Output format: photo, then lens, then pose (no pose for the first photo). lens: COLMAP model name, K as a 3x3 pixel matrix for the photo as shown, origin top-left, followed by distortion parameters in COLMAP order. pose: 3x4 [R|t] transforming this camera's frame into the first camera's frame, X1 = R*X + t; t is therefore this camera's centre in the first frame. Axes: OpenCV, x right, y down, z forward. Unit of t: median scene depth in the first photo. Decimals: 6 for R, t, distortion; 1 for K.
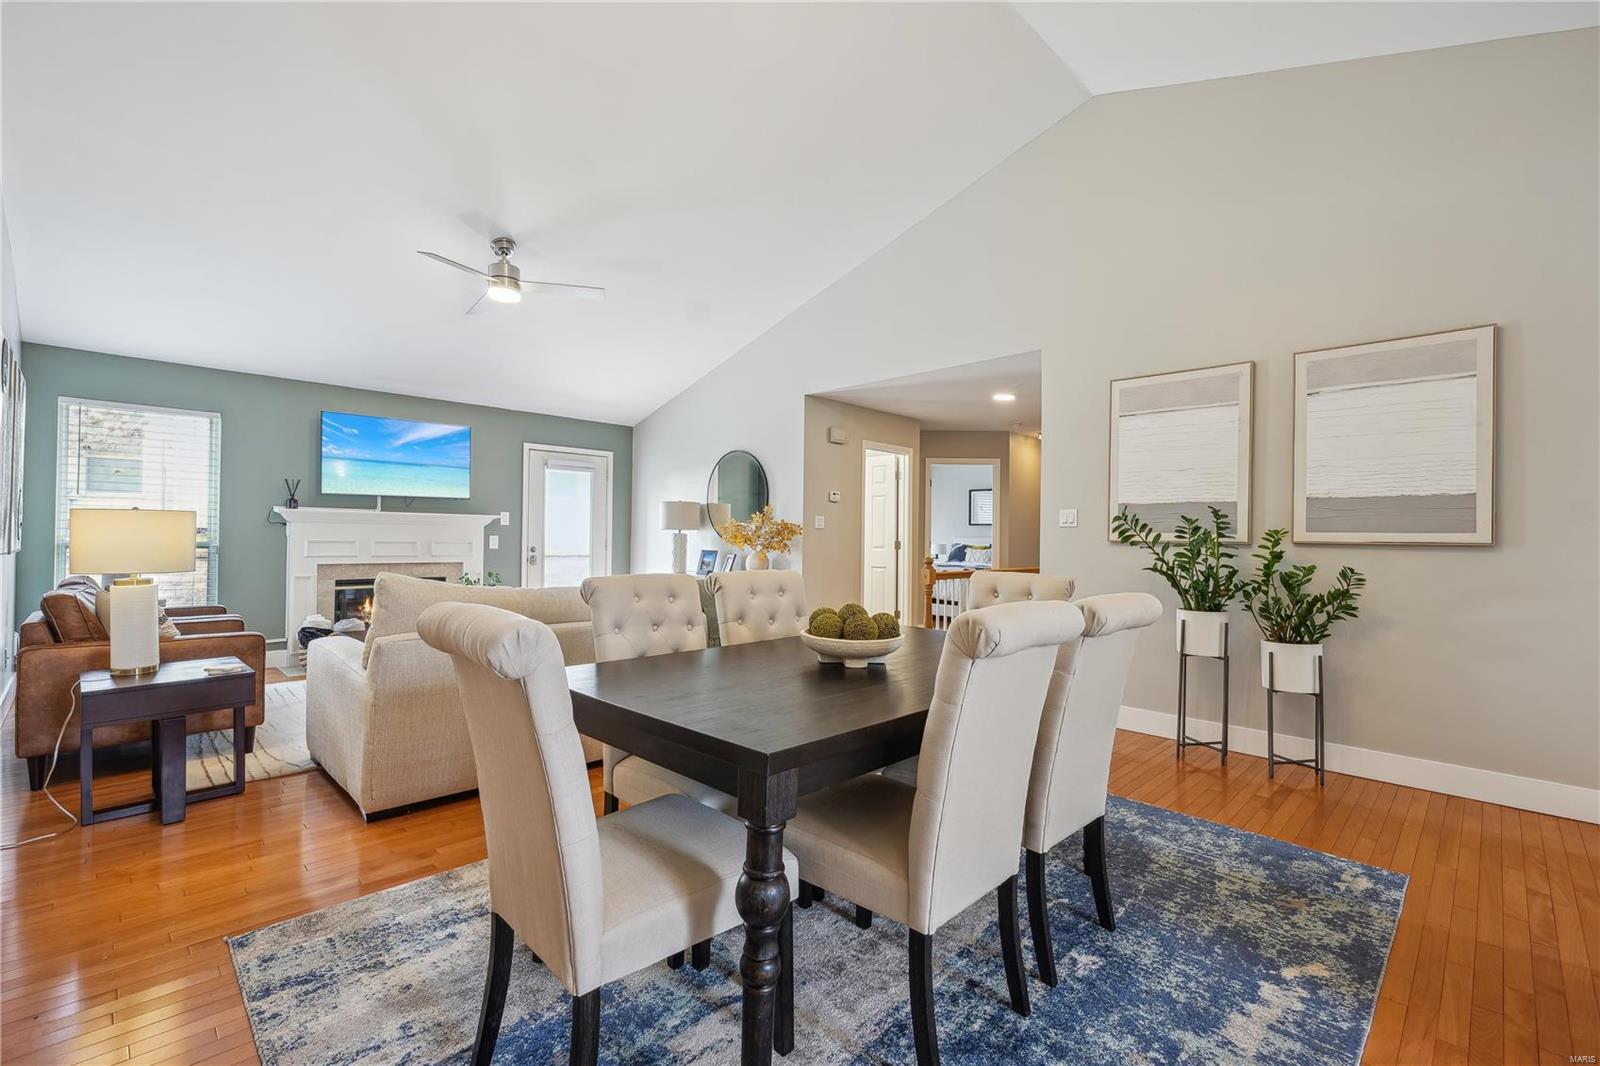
lens RADIAL K [[696.3, 0, 800.0], [0, 696.3, 533.0], [0, 0, 1]] dist [-0.002030, -0.000525]
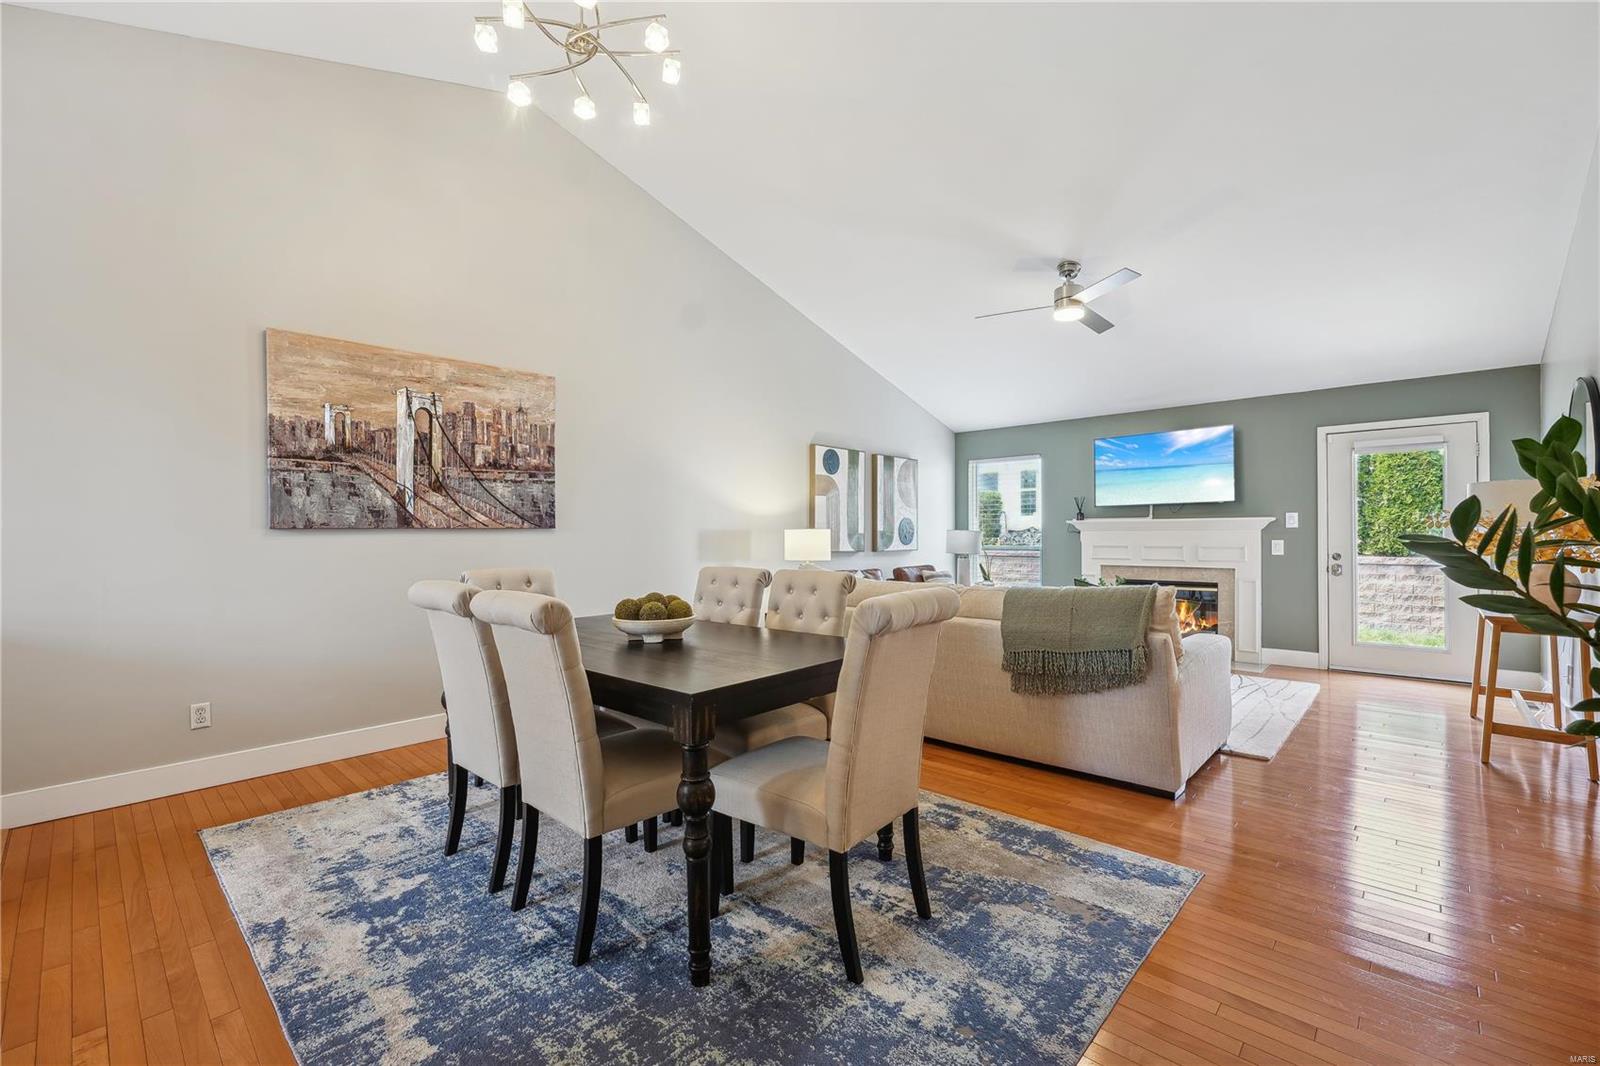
lens RADIAL K [[677.9, 0, 800.0], [0, 677.9, 533.0], [0, 0, 1]] dist [0.001719, 0.000287]
pose [[0.033222, -0.021958, -0.999207, 1.539788], [0.010947, 0.999707, -0.021605, 0.026916], [0.999388, -0.010220, 0.033452, 1.433521]]
